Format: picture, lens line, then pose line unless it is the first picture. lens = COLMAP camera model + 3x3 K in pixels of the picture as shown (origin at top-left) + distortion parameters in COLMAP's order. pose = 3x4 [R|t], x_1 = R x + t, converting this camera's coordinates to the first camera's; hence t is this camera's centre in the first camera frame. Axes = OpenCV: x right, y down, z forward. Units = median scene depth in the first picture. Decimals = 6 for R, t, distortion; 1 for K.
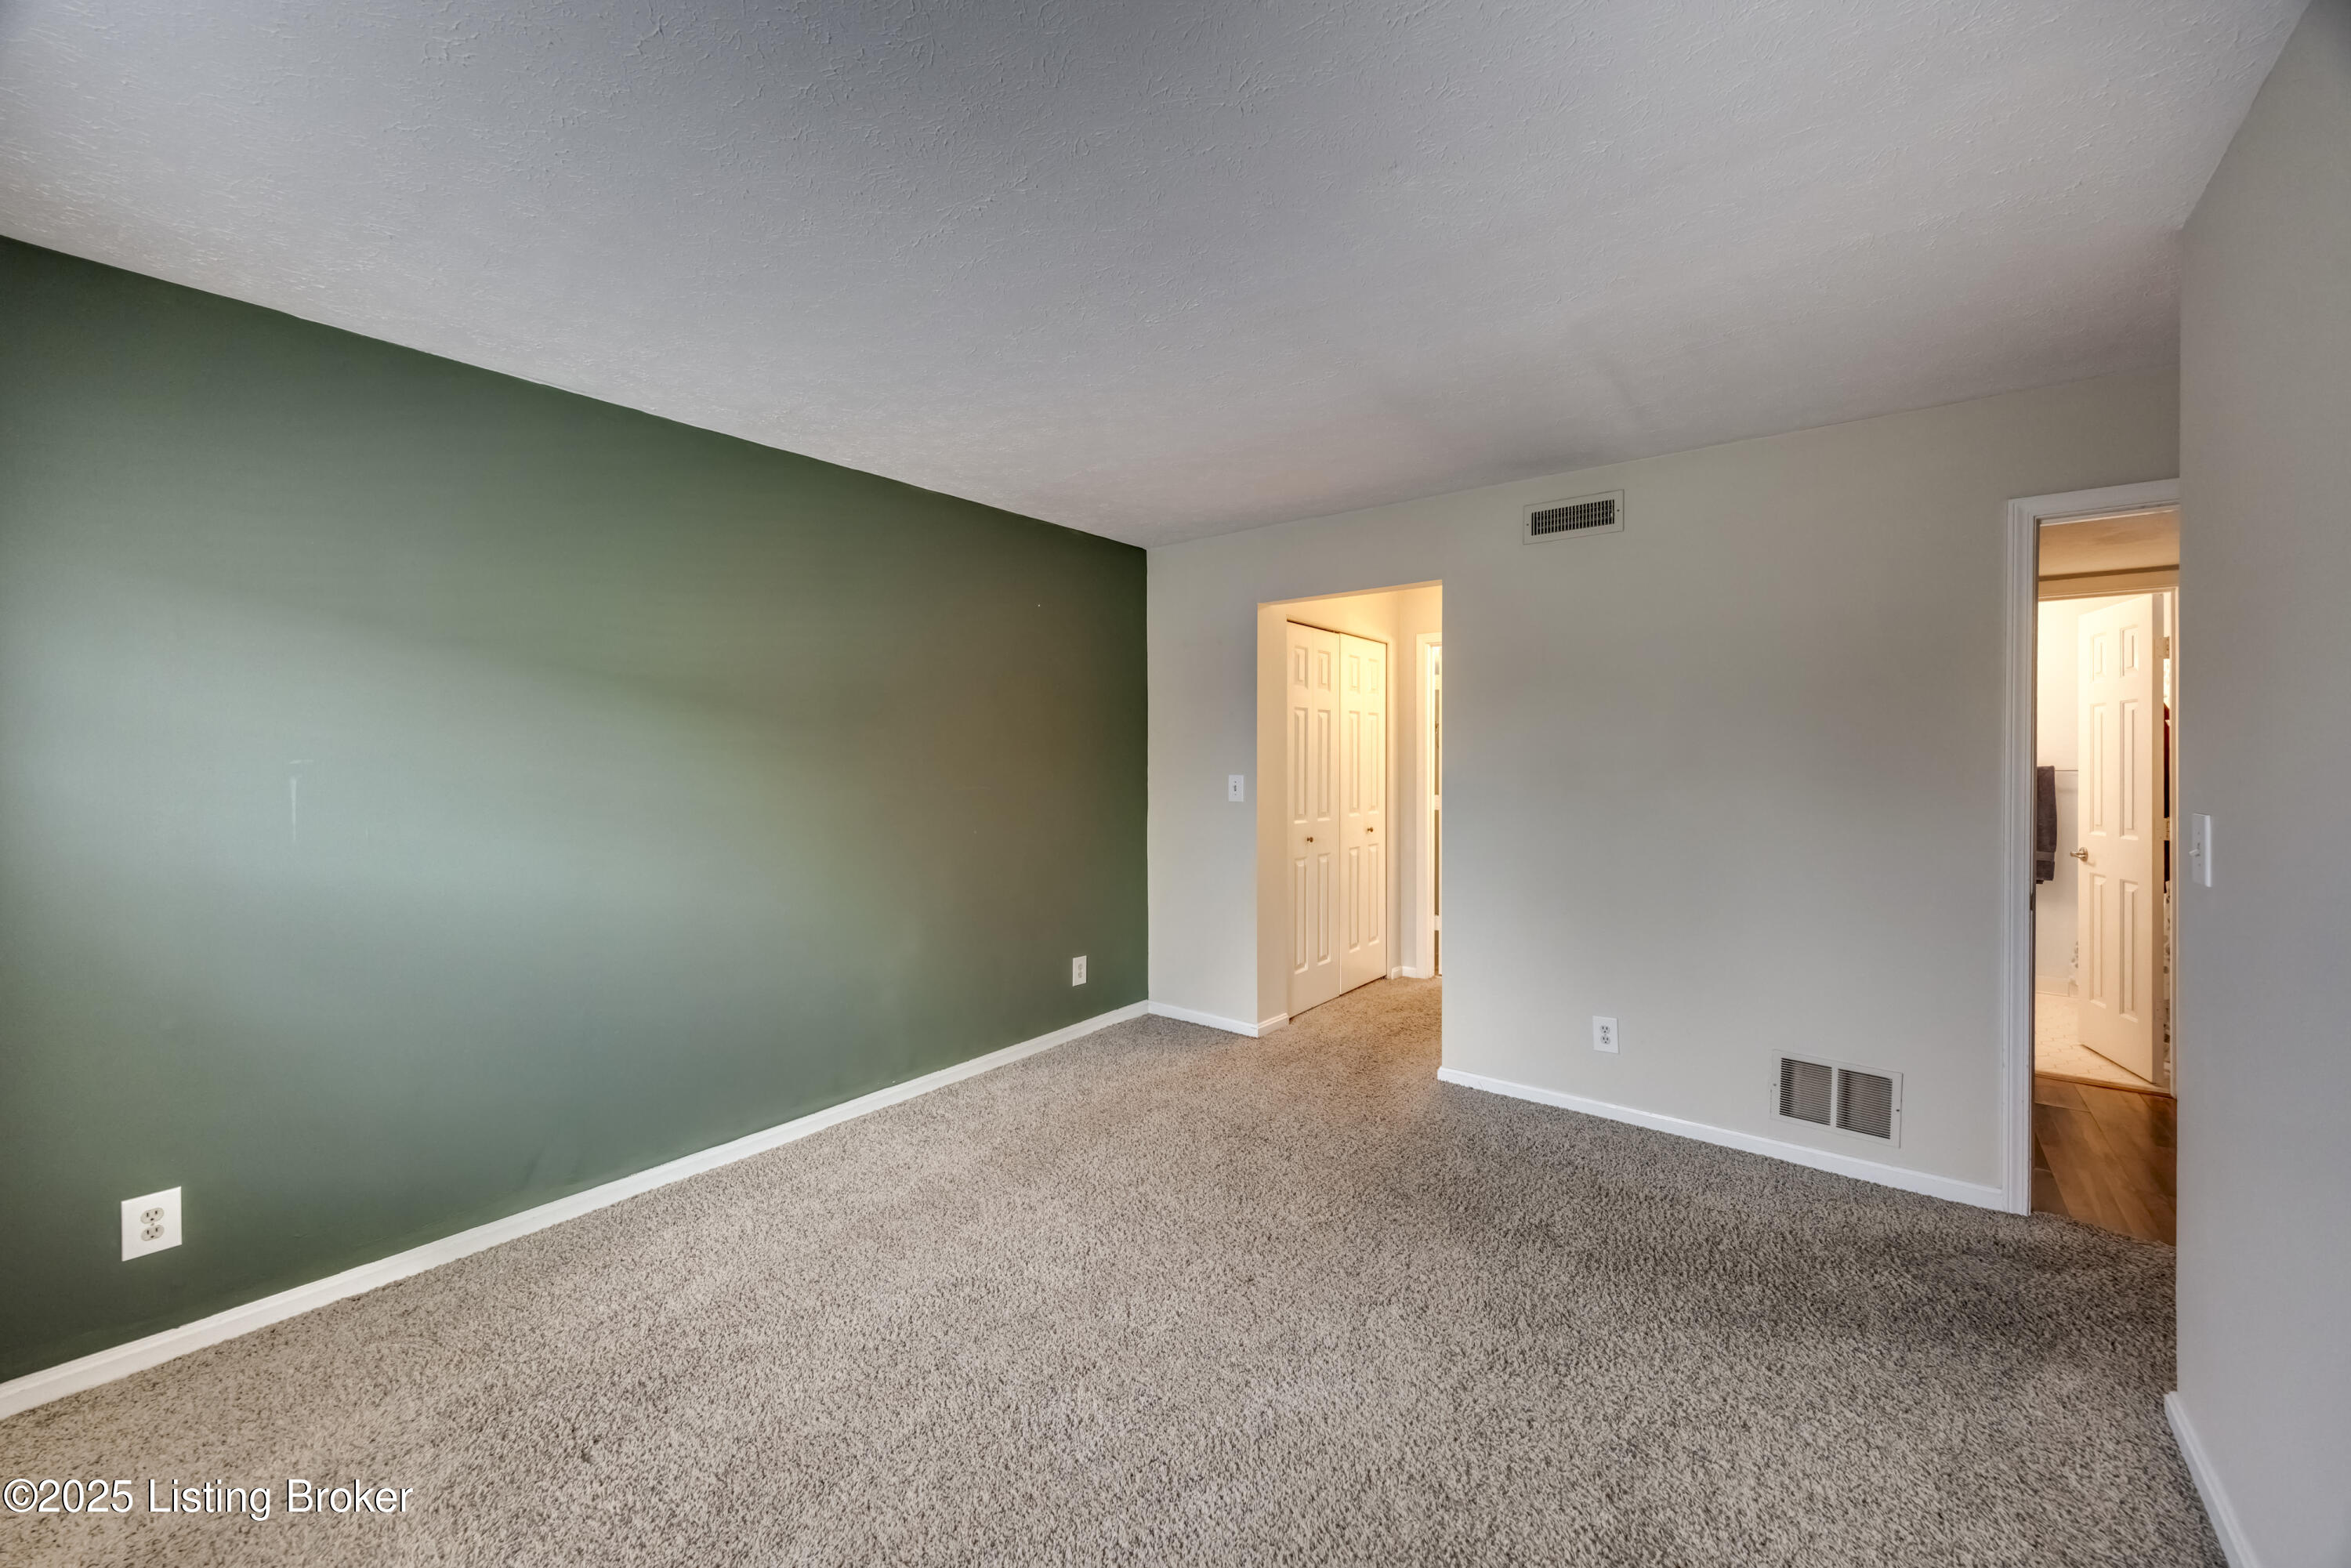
lens RADIAL K [[893.6, 0, 1185.9], [0, 893.6, 770.0], [0, 0, 1]] dist [-0.002967, 0.000186]
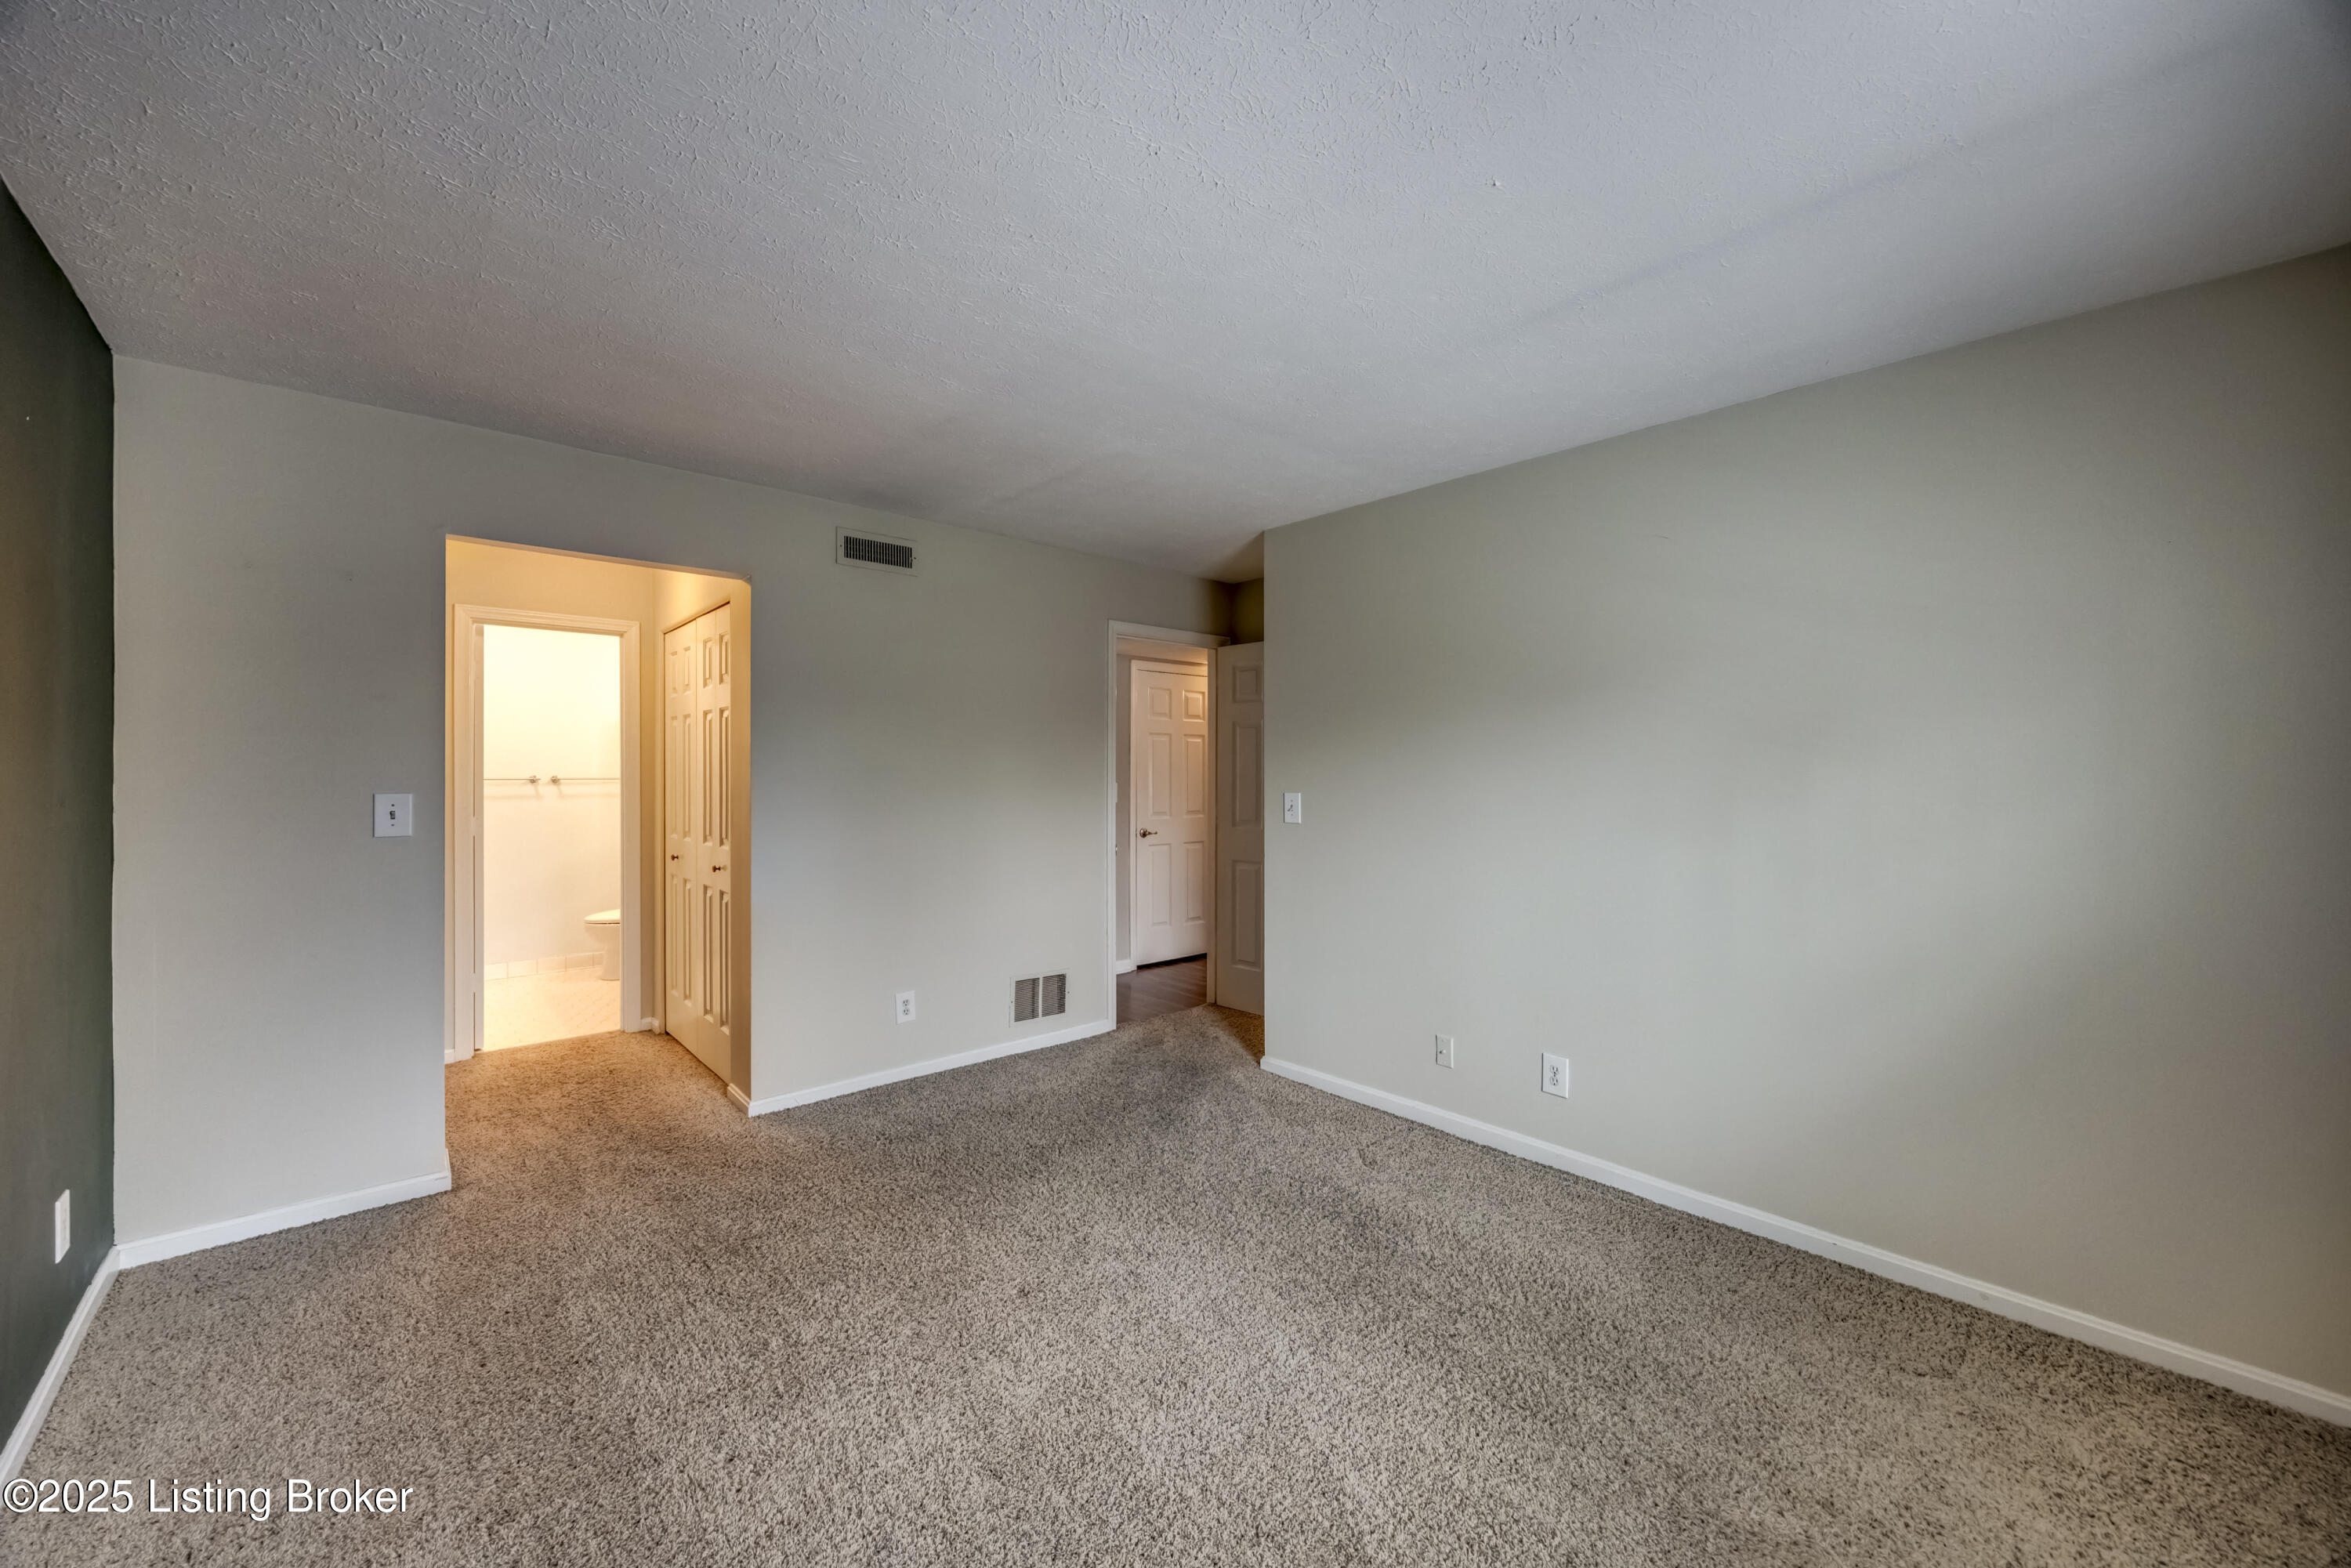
lens RADIAL K [[893.6, 0, 1196.5], [0, 893.6, 781.7], [0, 0, 1]] dist [-0.002967, 0.000186]
pose [[0.151209, -0.017540, 0.988346, -0.617355], [-0.000874, 0.999840, 0.017878, -0.018848], [-0.988501, -0.003567, 0.151170, 0.449883]]
